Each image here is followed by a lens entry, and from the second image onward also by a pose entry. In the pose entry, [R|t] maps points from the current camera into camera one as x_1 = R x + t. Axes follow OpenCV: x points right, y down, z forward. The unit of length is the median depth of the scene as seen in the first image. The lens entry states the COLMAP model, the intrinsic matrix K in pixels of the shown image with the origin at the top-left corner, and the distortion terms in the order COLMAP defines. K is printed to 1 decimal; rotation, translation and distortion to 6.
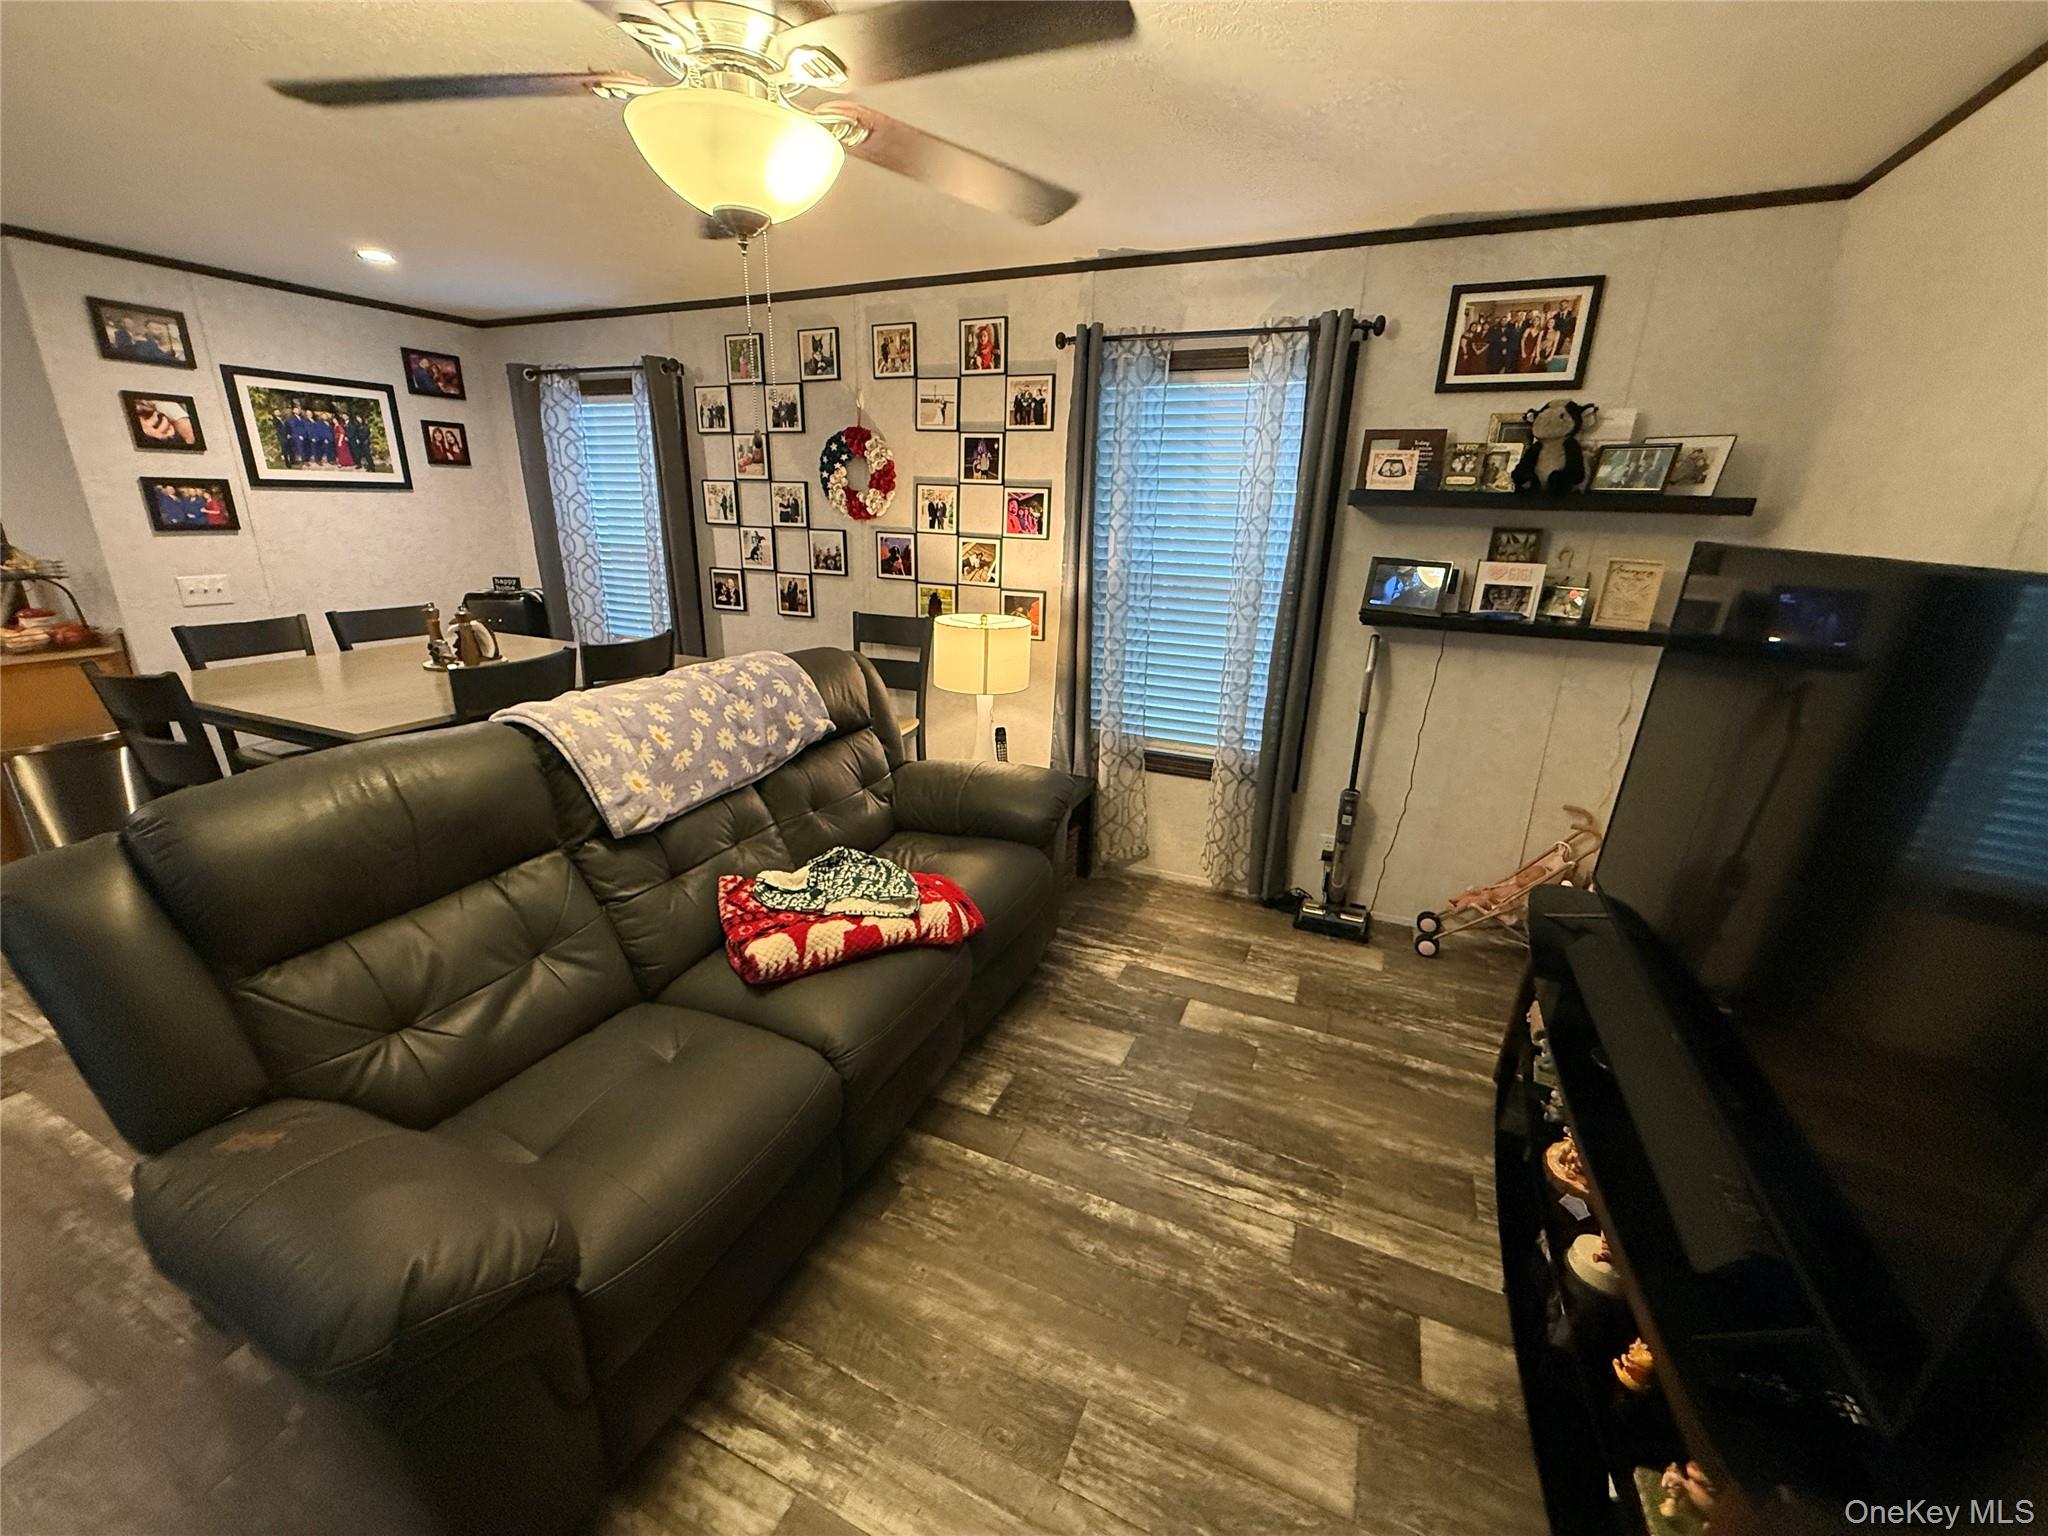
lens RADIAL K [[818.2, 0, 1019.5], [0, 818.2, 768.1], [0, 0, 1]] dist [0.000829, -0.000285]
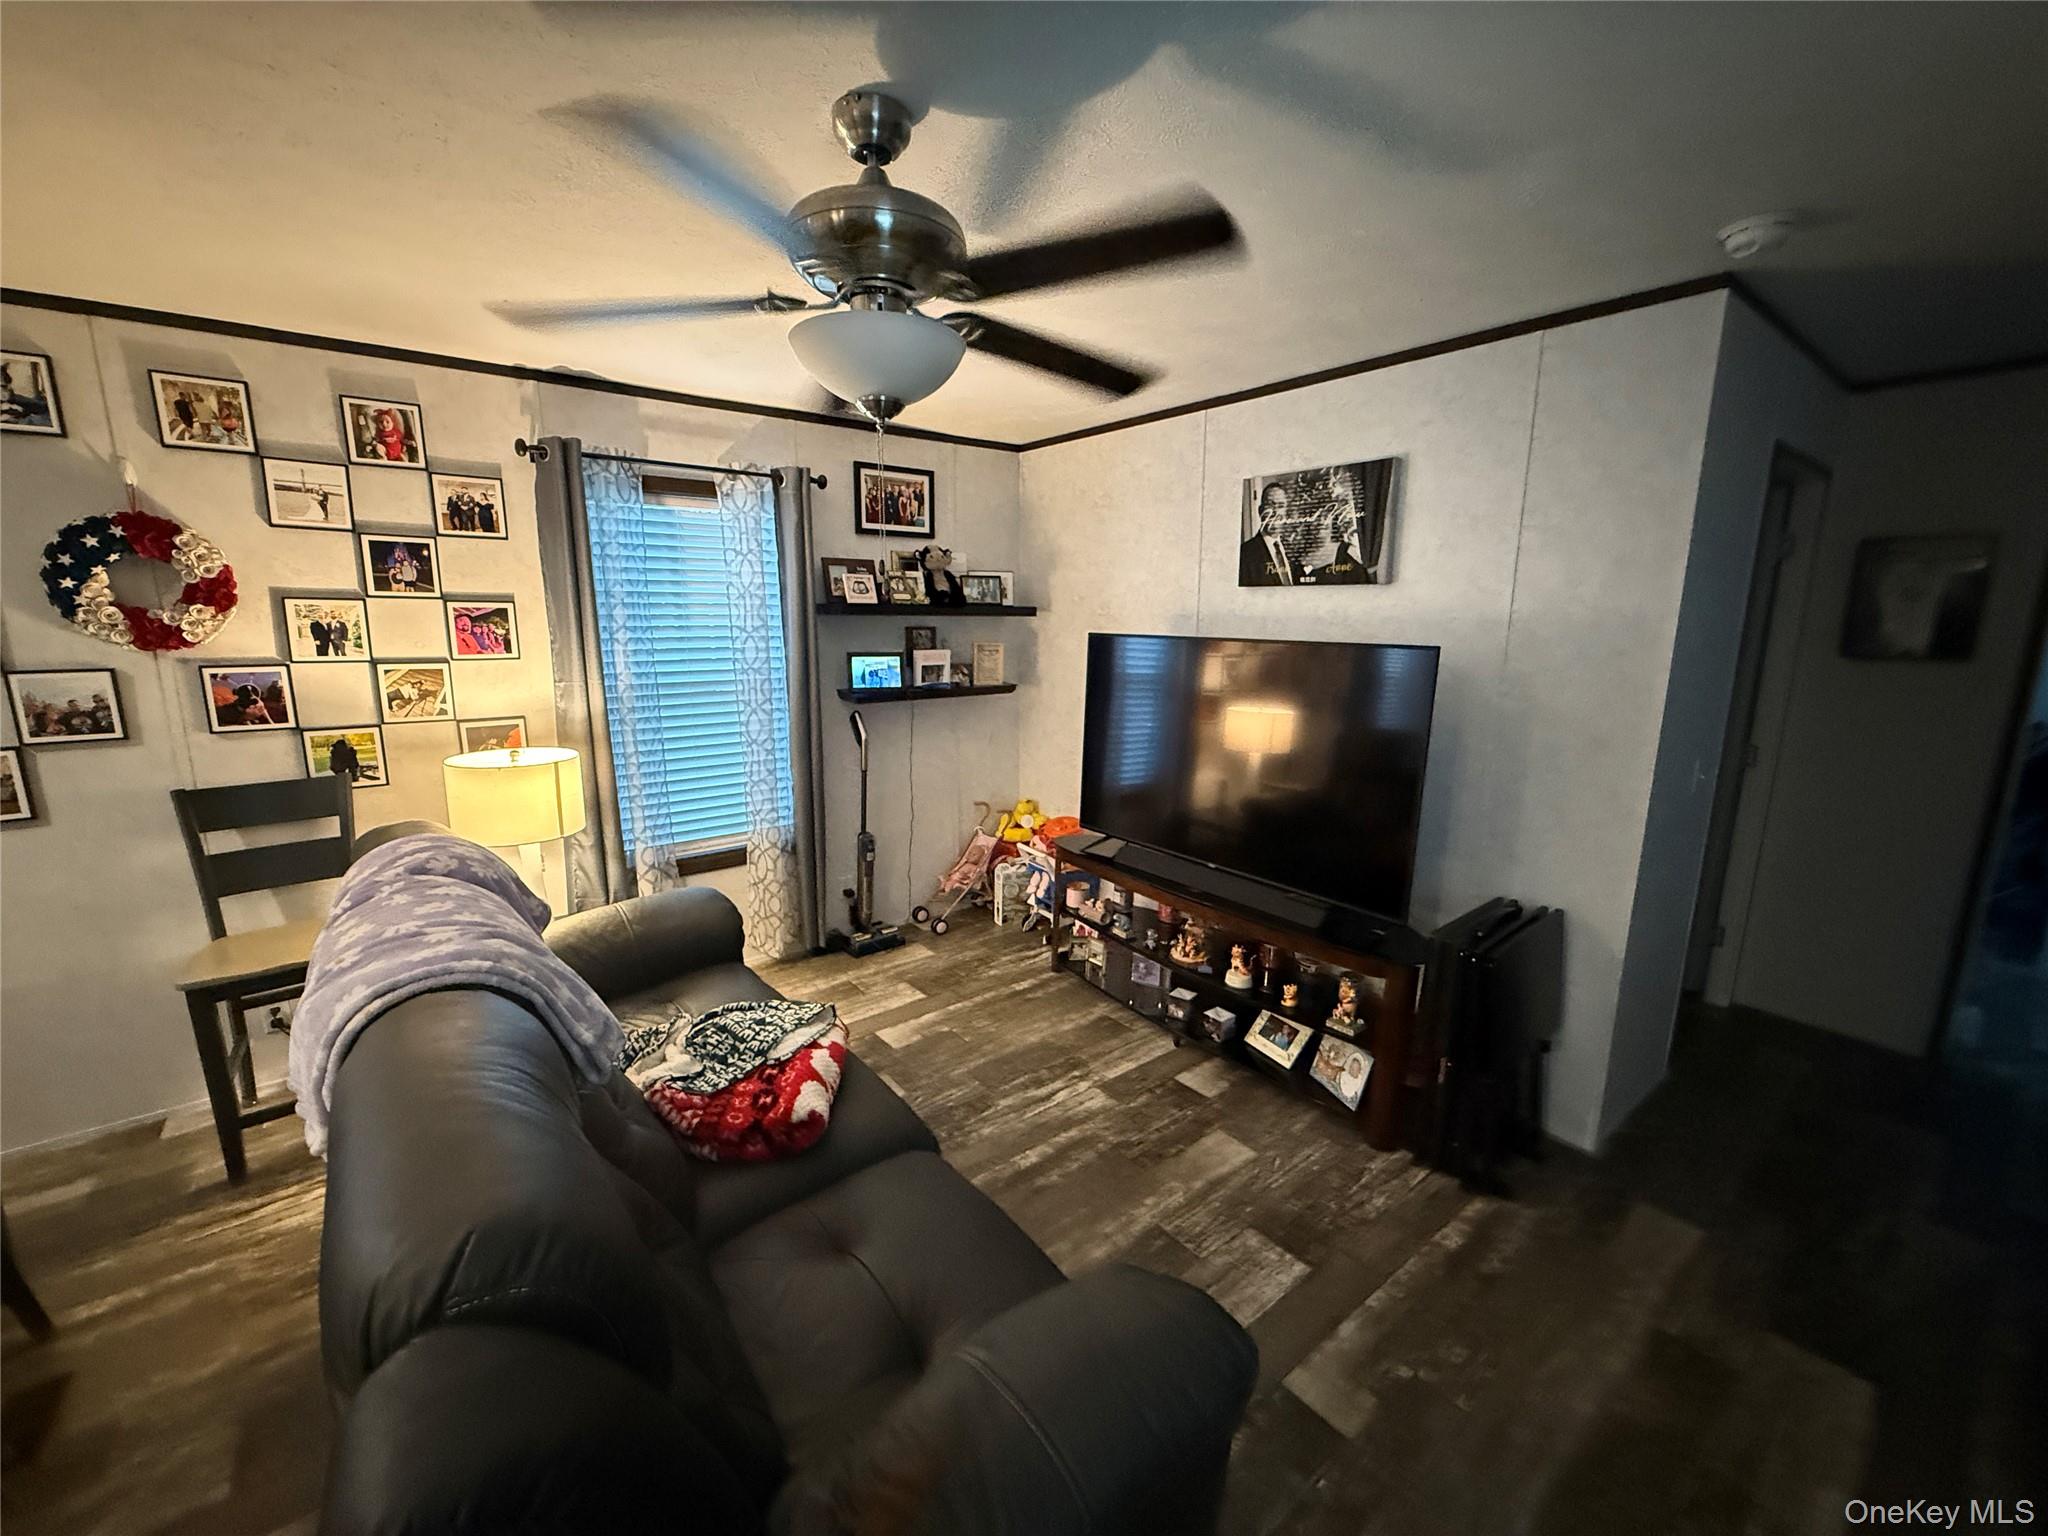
lens RADIAL K [[818.2, 0, 1019.5], [0, 818.2, 768.1], [0, 0, 1]] dist [0.000829, -0.000285]
pose [[0.466881, -0.189903, 0.863689, -0.481923], [0.275947, 0.959188, 0.061734, -0.070570], [-0.840164, 0.209510, 0.500230, 0.130189]]
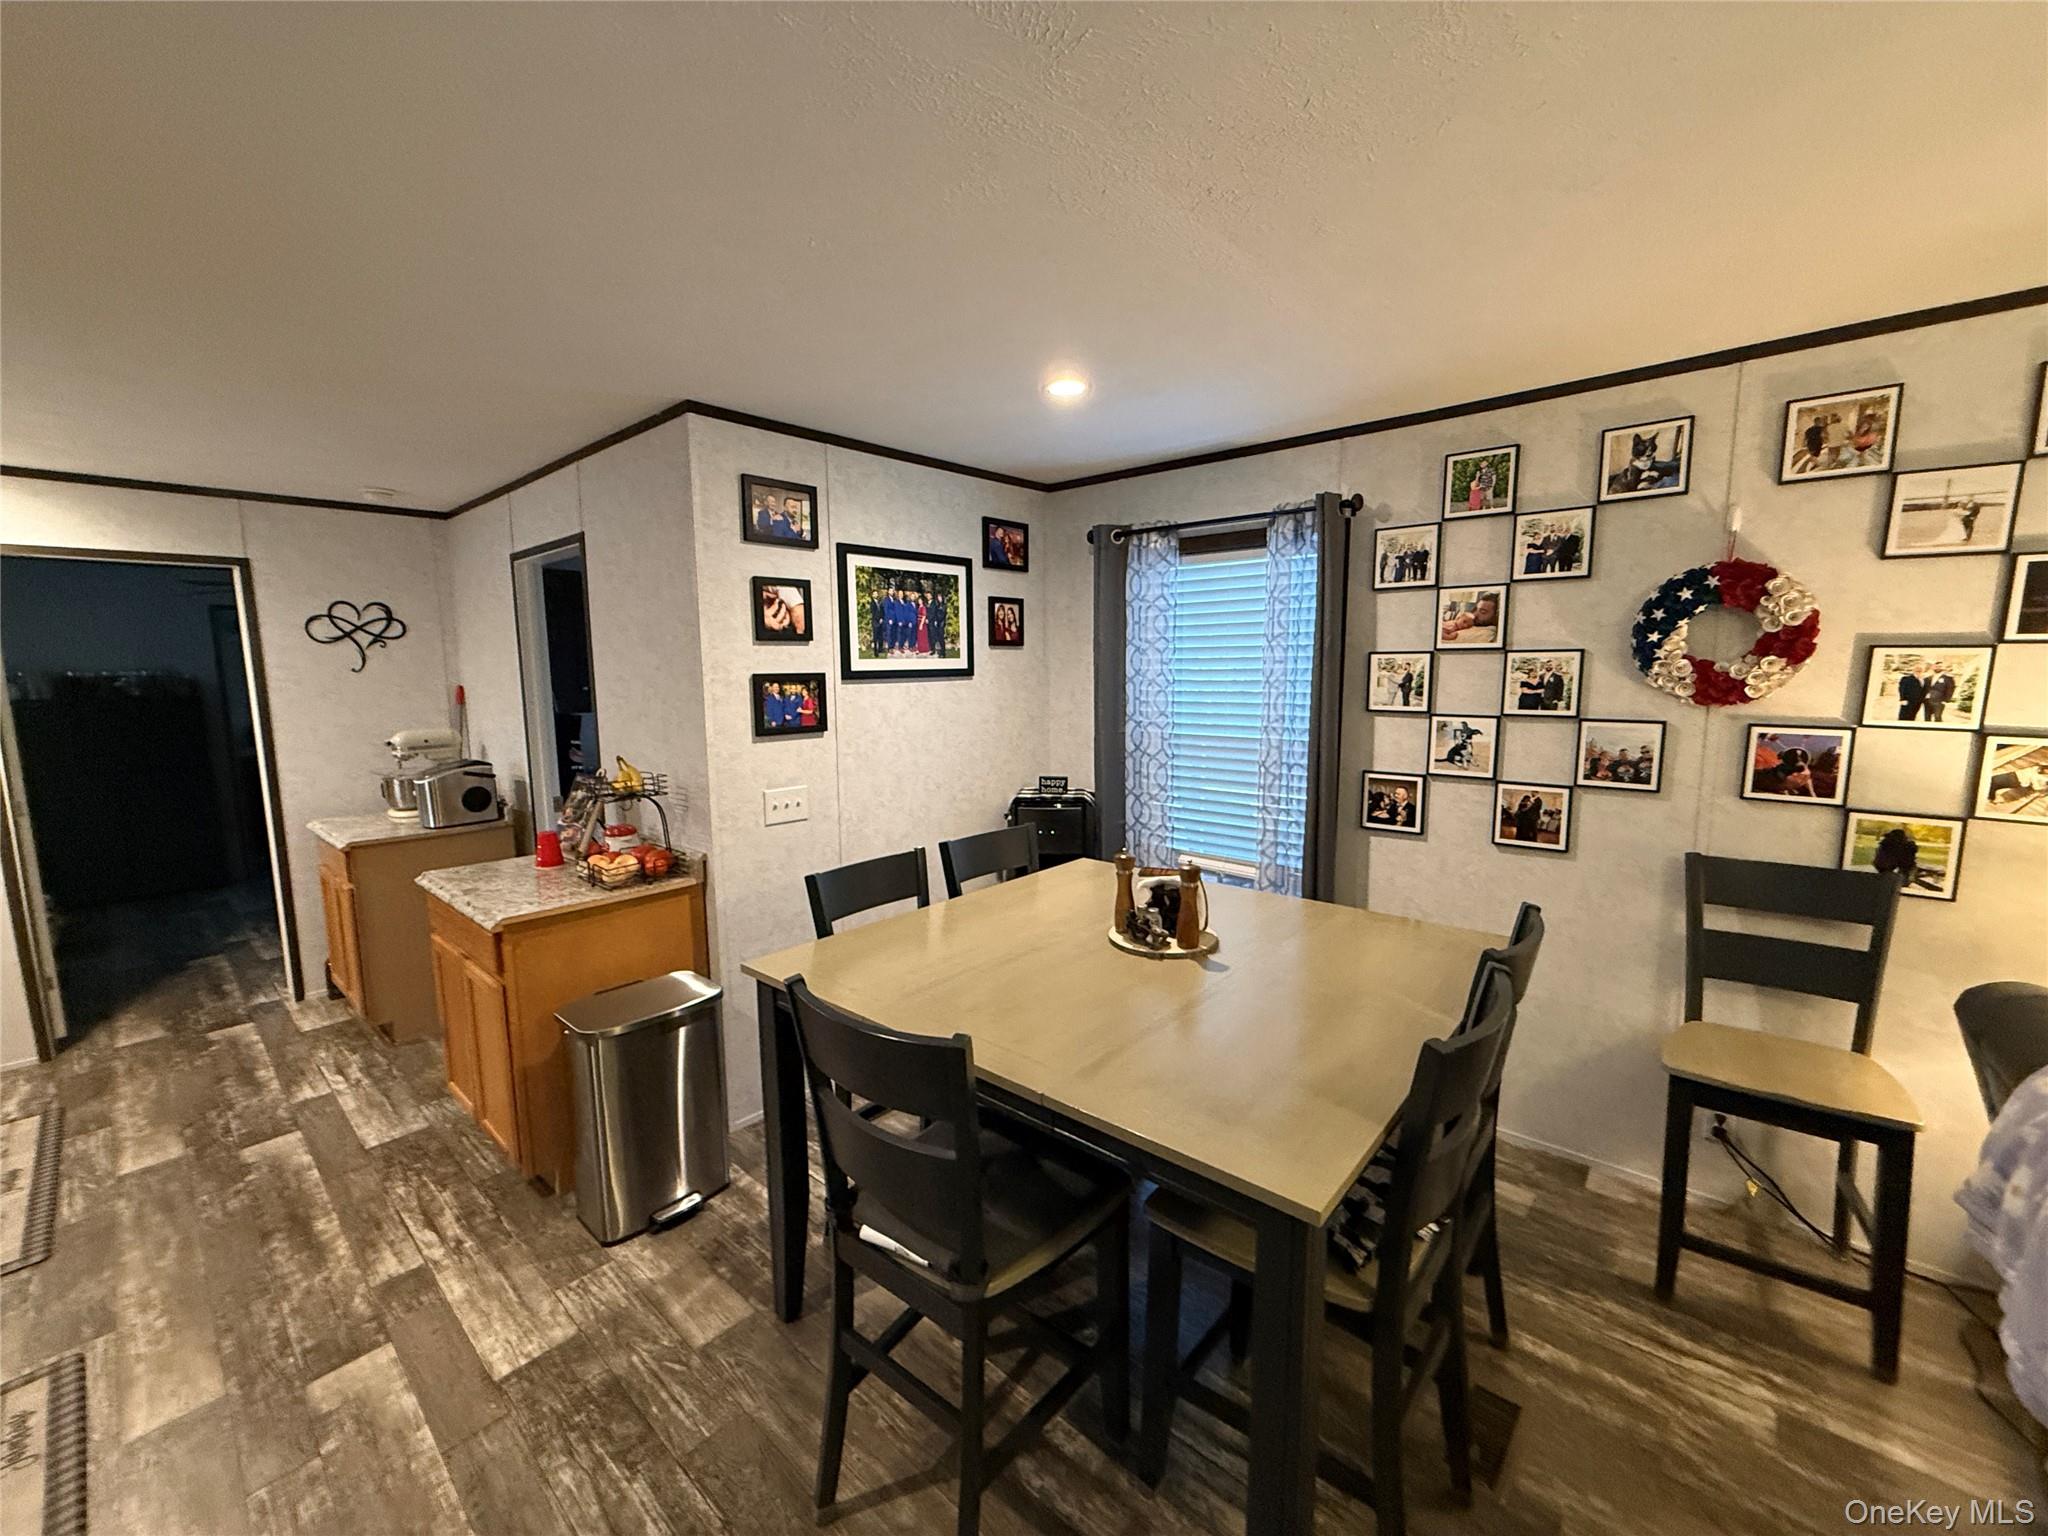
lens RADIAL K [[812.1, 0, 1017.0], [0, 812.1, 769.3], [0, 0, 1]] dist [-0.001432, -0.000176]
pose [[0.953507, 0.006995, -0.301290, -0.538562], [-0.062736, 0.982437, -0.175734, -0.125675], [0.294769, 0.186465, 0.937199, 0.307887]]
